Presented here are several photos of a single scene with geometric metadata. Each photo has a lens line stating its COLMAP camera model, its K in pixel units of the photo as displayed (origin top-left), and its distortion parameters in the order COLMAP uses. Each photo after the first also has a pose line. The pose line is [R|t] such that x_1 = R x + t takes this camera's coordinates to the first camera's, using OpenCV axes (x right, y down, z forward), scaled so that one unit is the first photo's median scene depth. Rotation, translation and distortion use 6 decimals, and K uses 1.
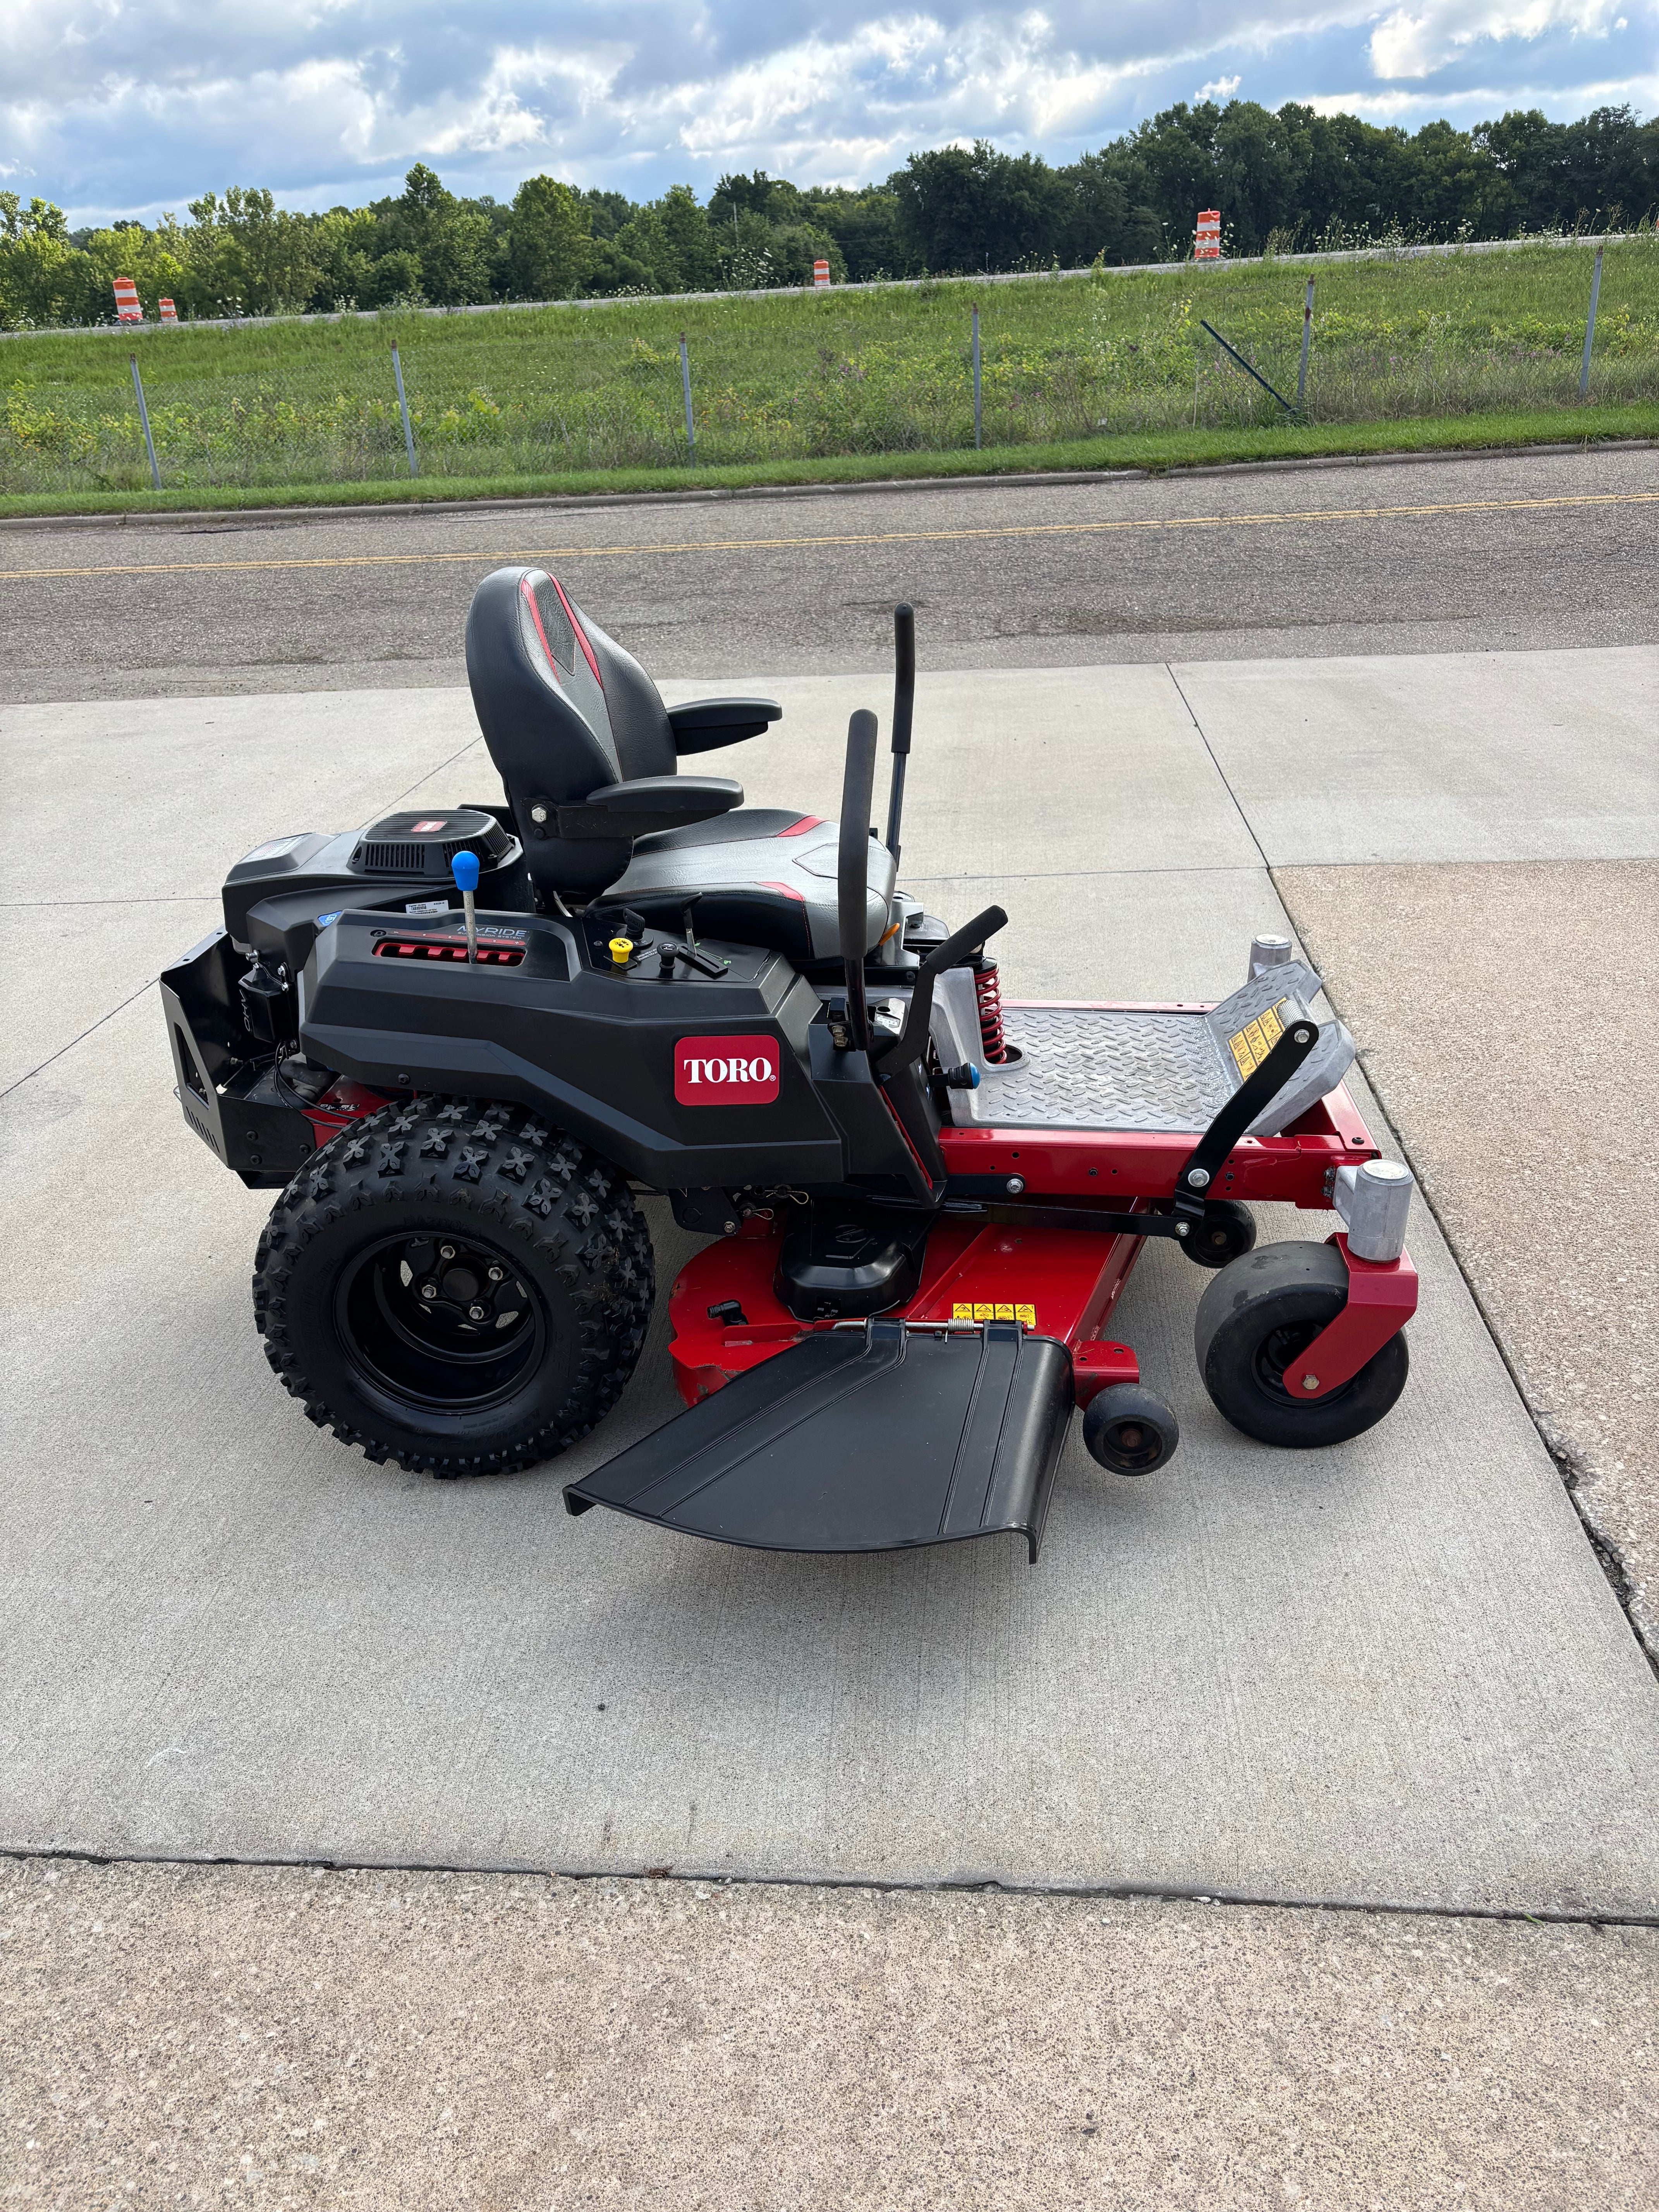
lens RADIAL K [[1675.7, 0, 834.7], [0, 1675.7, 1074.3], [0, 0, 1]] dist [0.067648, -0.079473]
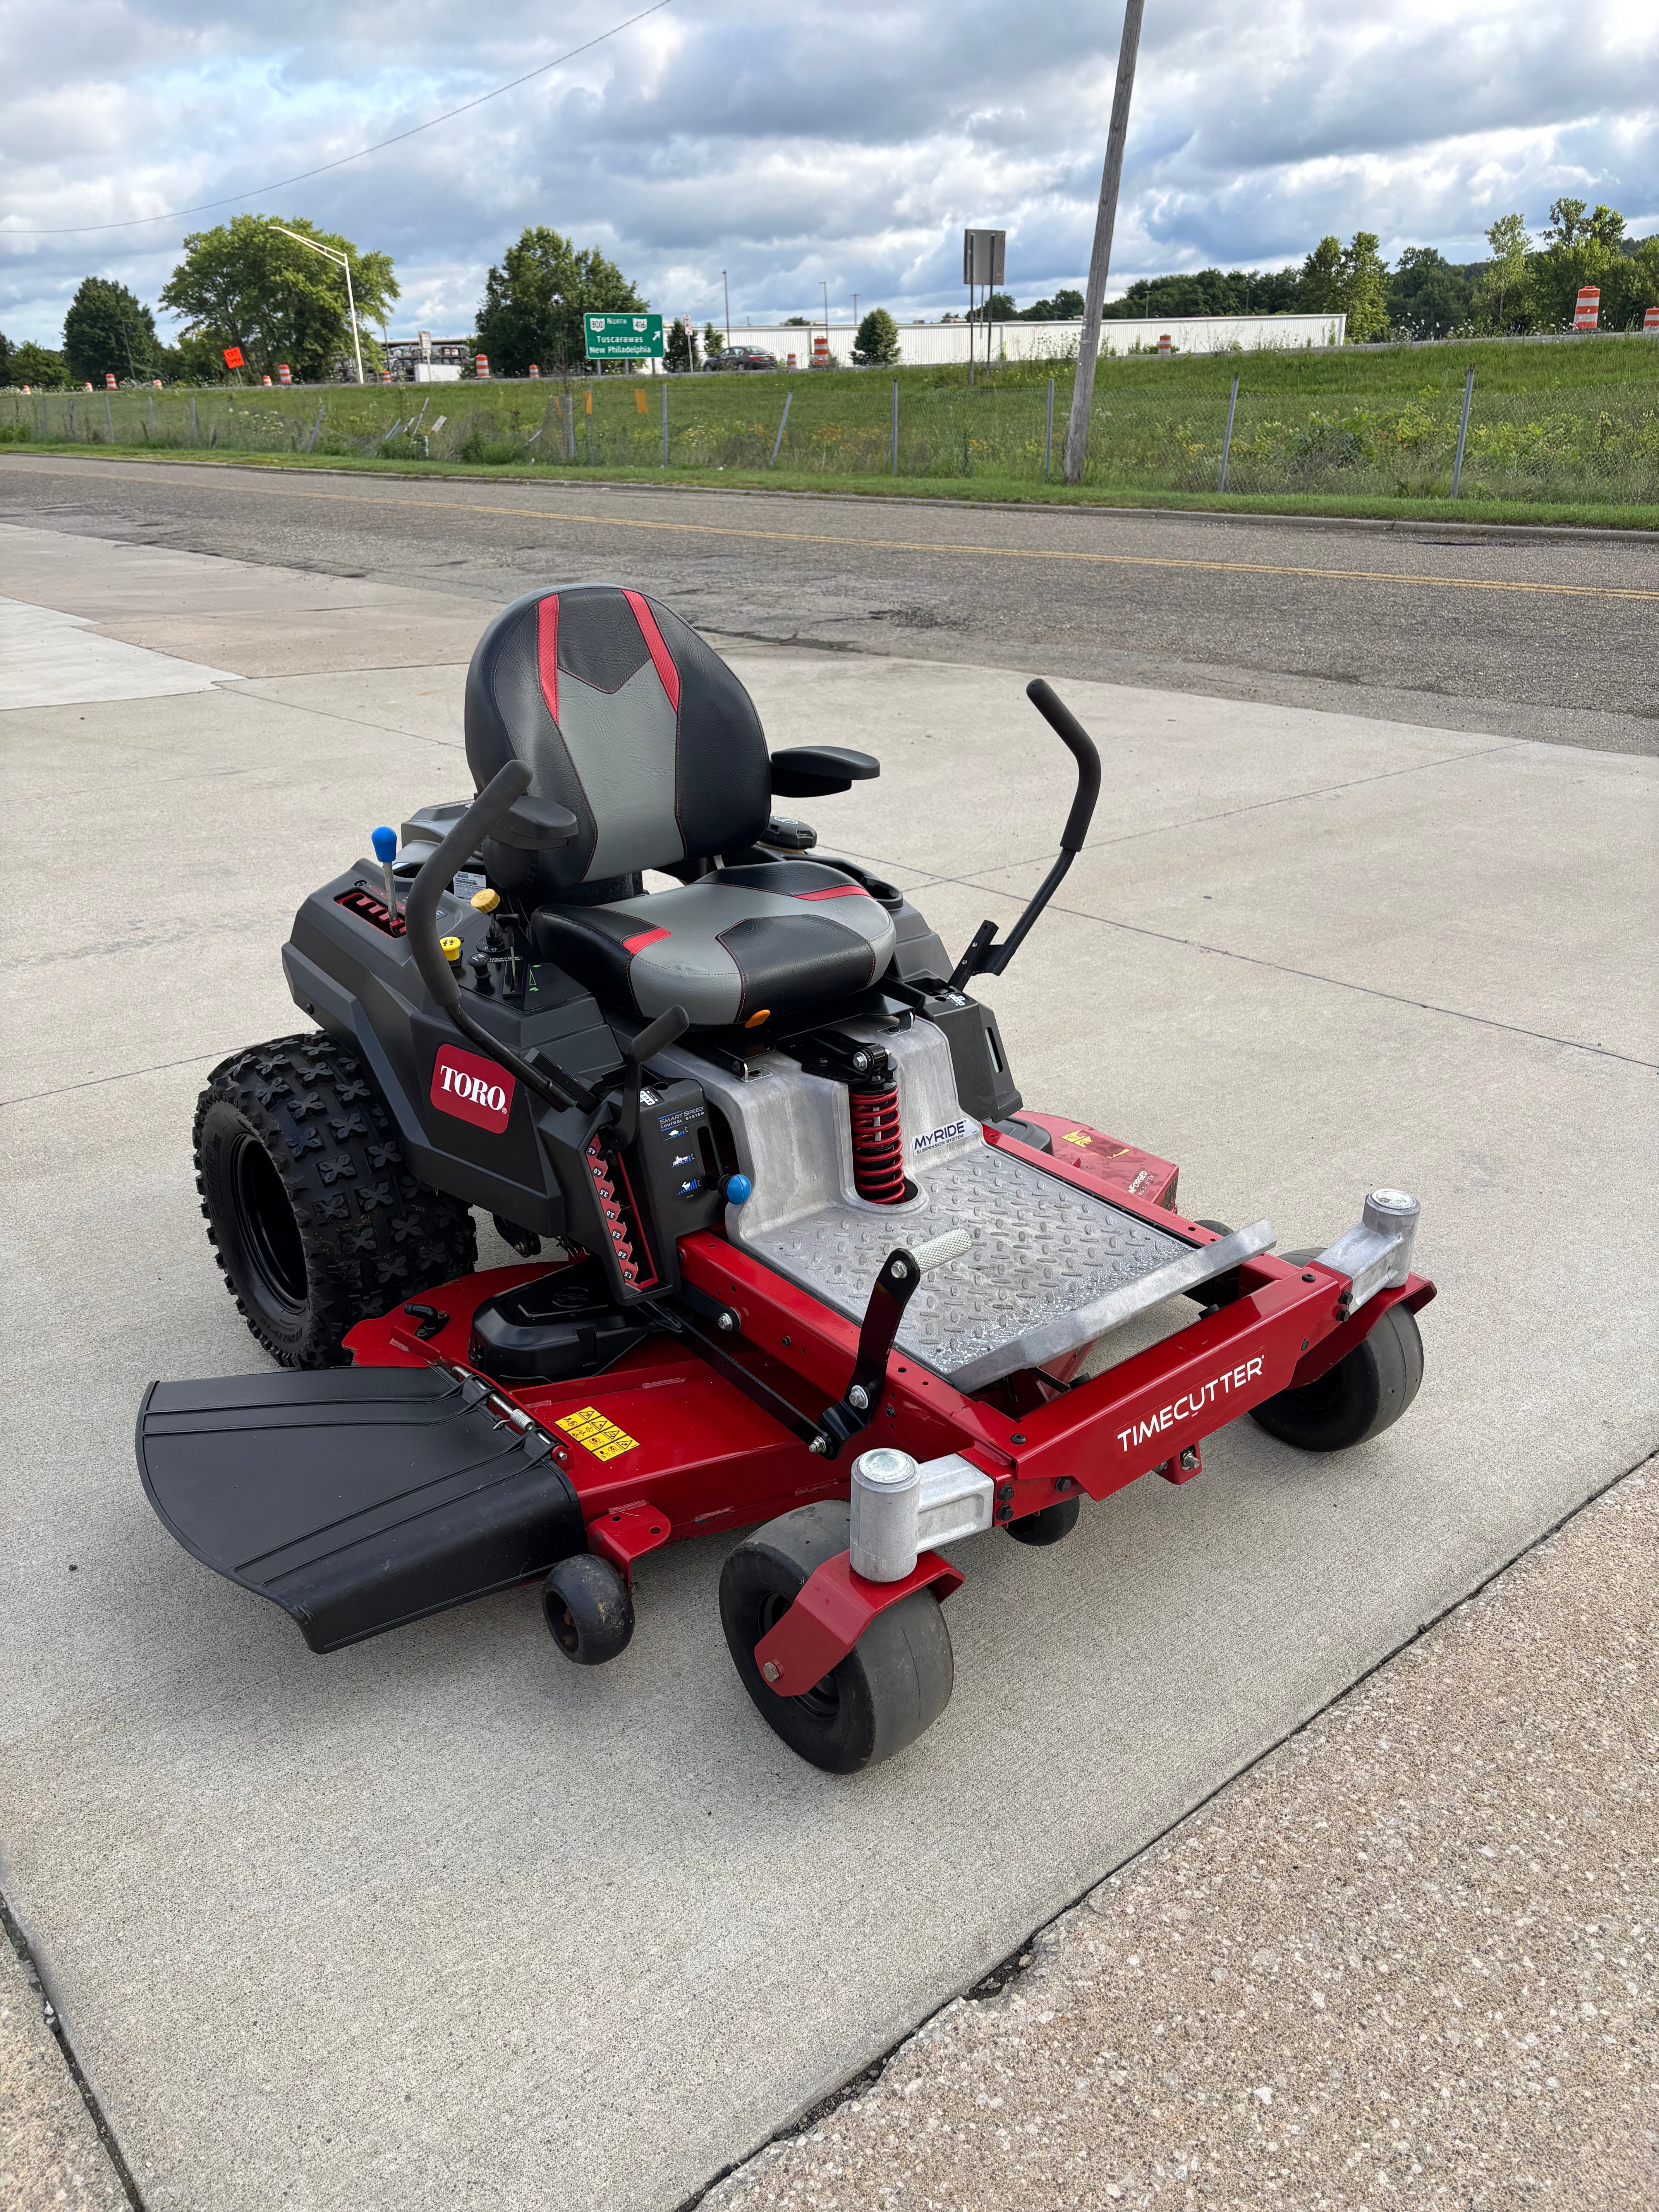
lens RADIAL K [[1675.7, 0, 828.5], [0, 1675.7, 1061.8], [0, 0, 1]] dist [0.067648, -0.079473]
pose [[0.705446, 0.295798, -0.644089, 0.718230], [-0.301906, 0.947591, 0.104515, -0.183794], [0.641248, 0.120724, 0.757777, 0.358901]]
